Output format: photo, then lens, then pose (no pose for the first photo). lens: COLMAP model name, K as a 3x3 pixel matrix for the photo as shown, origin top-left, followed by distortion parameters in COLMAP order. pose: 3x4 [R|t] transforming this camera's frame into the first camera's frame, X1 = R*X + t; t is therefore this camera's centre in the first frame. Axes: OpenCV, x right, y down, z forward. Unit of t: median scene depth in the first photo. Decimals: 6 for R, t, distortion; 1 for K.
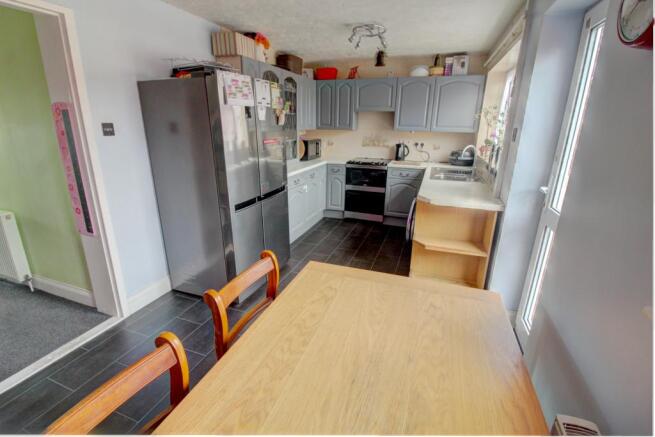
lens RADIAL K [[303.5, 0, 325.9], [0, 303.5, 218.1], [0, 0, 1]] dist [-0.016605, -0.004189]
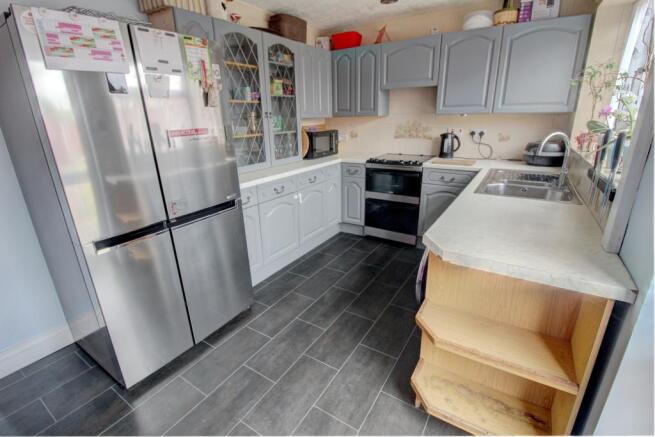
lens RADIAL K [[303.5, 0, 327.4], [0, 303.5, 217.9], [0, 0, 1]] dist [-0.016605, -0.004189]
pose [[0.974417, 0.036148, -0.221823, 0.154163], [-0.031904, 0.999233, 0.022686, -0.065031], [0.222473, -0.015029, 0.974823, 0.290639]]
